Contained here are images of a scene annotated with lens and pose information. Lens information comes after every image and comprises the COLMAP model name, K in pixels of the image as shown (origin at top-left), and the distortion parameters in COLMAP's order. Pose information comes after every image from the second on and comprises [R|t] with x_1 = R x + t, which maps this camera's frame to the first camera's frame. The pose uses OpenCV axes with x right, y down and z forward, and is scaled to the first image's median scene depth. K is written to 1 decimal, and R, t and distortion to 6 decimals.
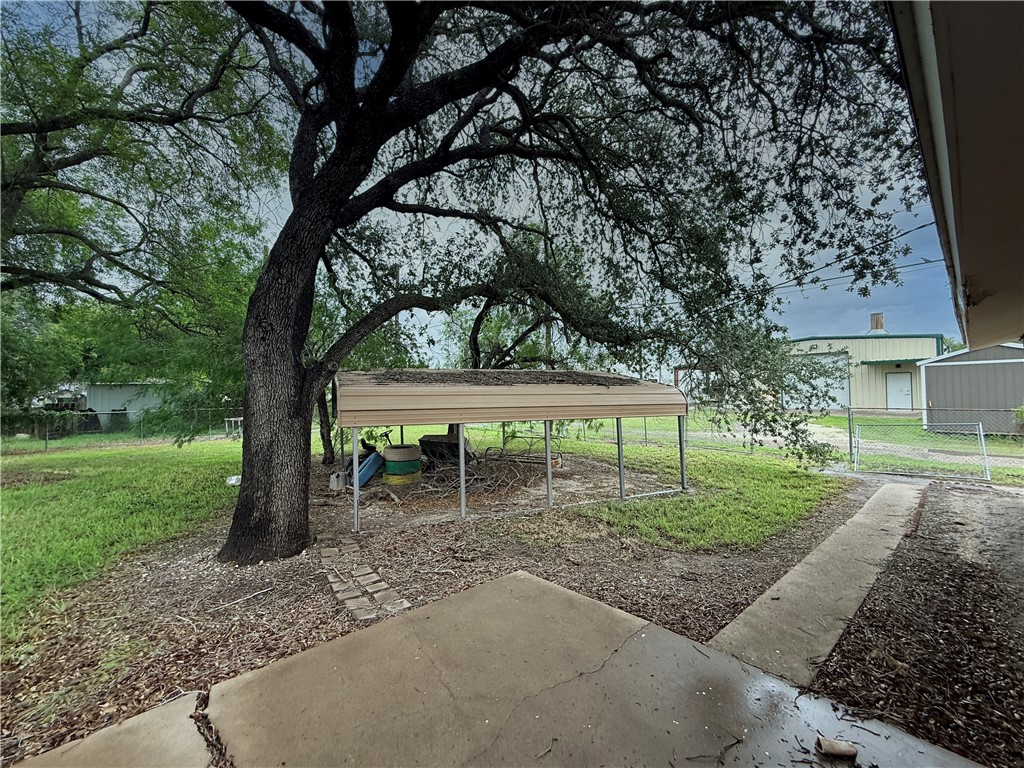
lens RADIAL K [[412.4, 0, 513.1], [0, 412.4, 382.4], [0, 0, 1]] dist [0.000044, 0.000012]
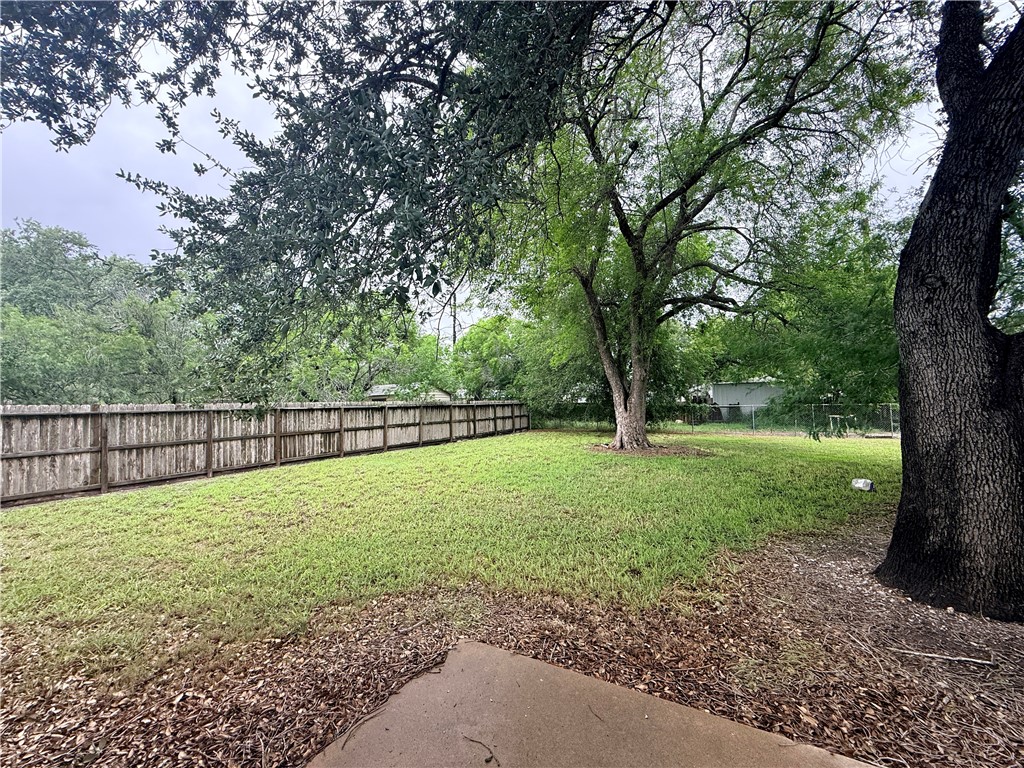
lens RADIAL K [[412.4, 0, 512.2], [0, 412.4, 385.4], [0, 0, 1]] dist [0.000044, 0.000012]
pose [[0.317921, -0.024434, -0.947802, -0.154034], [0.036028, 0.999257, -0.013676, 0.029401], [0.947433, -0.029799, 0.318565, 0.062121]]
